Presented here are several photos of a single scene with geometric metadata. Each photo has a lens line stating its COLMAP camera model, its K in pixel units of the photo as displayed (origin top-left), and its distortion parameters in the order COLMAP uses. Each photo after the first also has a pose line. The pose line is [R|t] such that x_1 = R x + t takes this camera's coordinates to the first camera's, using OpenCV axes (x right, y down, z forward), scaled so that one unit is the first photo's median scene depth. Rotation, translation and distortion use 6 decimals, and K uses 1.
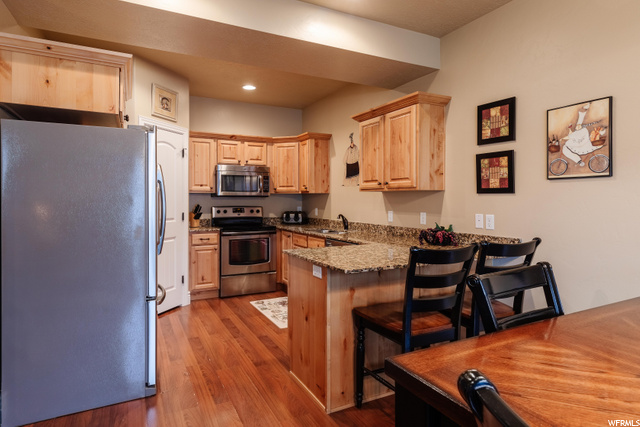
lens RADIAL K [[366.7, 0, 319.9], [0, 366.7, 198.7], [0, 0, 1]] dist [0.004882, 0.002002]
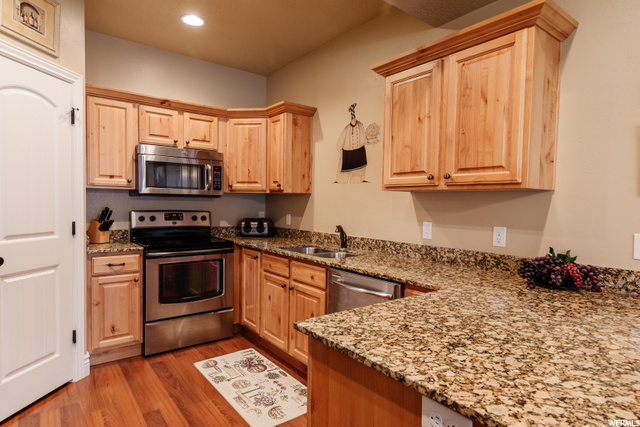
lens RADIAL K [[366.7, 0, 319.9], [0, 366.7, 214.1], [0, 0, 1]] dist [0.004882, 0.002002]
pose [[0.985042, 0.009198, 0.172068, -0.088027], [-0.015140, 0.999332, 0.033252, 0.000968], [-0.171647, -0.035359, 0.984524, 0.350155]]
